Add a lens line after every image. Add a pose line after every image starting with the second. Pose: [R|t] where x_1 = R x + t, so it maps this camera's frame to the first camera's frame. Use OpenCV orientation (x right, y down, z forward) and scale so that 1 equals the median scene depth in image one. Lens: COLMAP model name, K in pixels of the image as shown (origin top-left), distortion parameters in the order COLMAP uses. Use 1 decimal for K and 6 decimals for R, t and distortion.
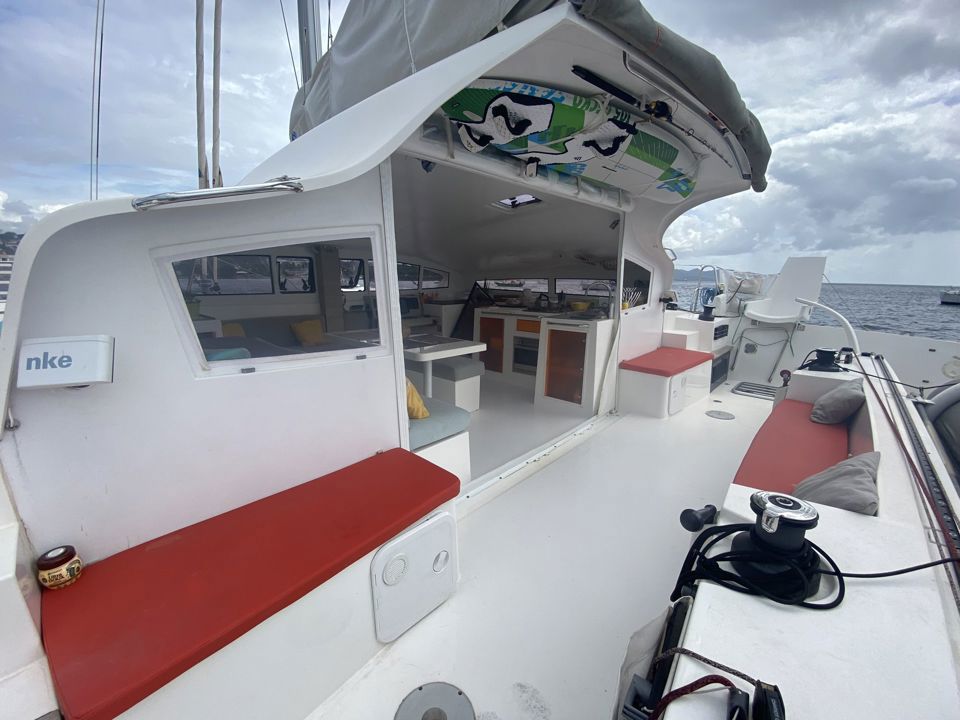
lens RADIAL K [[379.7, 0, 480.2], [0, 379.7, 364.5], [0, 0, 1]] dist [0.022648, -0.019999]
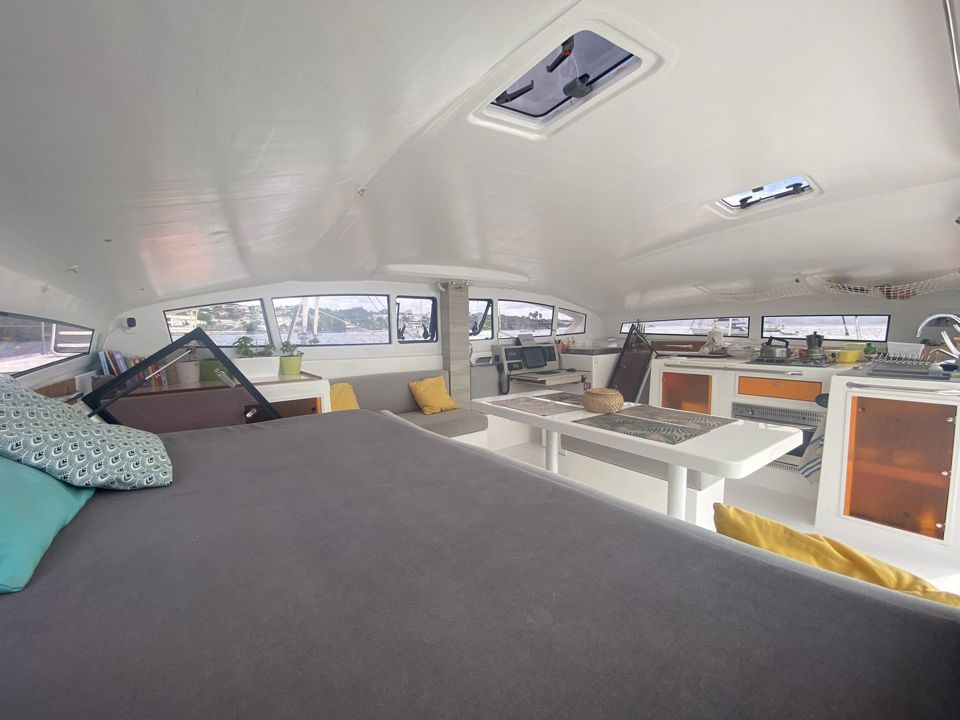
lens RADIAL K [[388.6, 0, 475.1], [0, 388.6, 361.7], [0, 0, 1]] dist [0.021680, -0.022098]
pose [[0.981195, -0.007293, -0.192881, -0.202031], [-0.019079, 0.990728, -0.134517, -0.043148], [0.192074, 0.135668, 0.971958, 0.250922]]
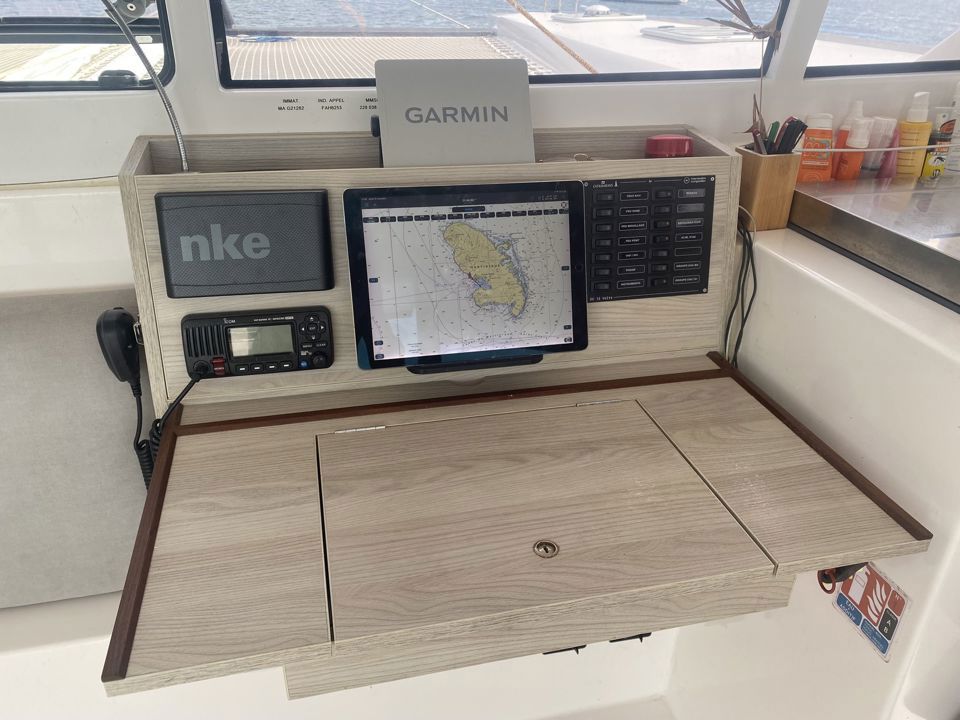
lens RADIAL K [[731.8, 0, 480.0], [0, 731.8, 360.0], [0, 0, 1]] dist [-0.000311, 0.000265]
pose [[0.828157, 0.269209, -0.491612, -0.131269], [-0.141598, 0.949139, 0.281220, -0.206535], [0.542315, -0.163283, 0.824156, 0.949801]]
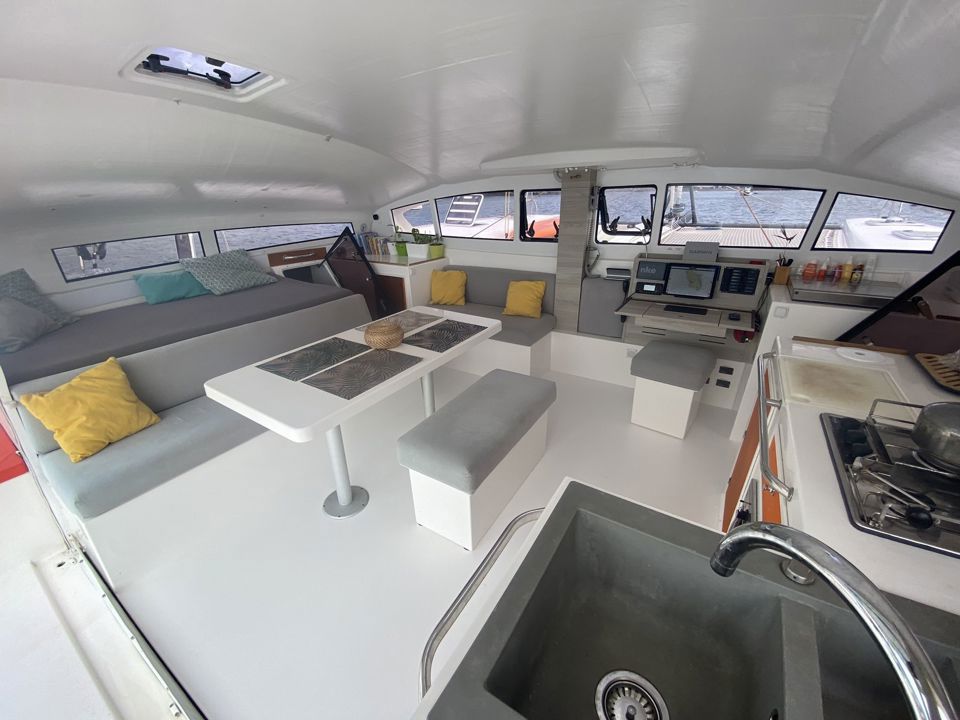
lens RADIAL K [[379.7, 0, 480.2], [0, 379.7, 364.5], [0, 0, 1]] dist [0.022648, -0.019999]
pose [[0.170588, 0.395184, -0.902623, 0.263335], [-0.192289, 0.911789, 0.362856, -0.204368], [0.966398, 0.111666, 0.231531, 0.700837]]
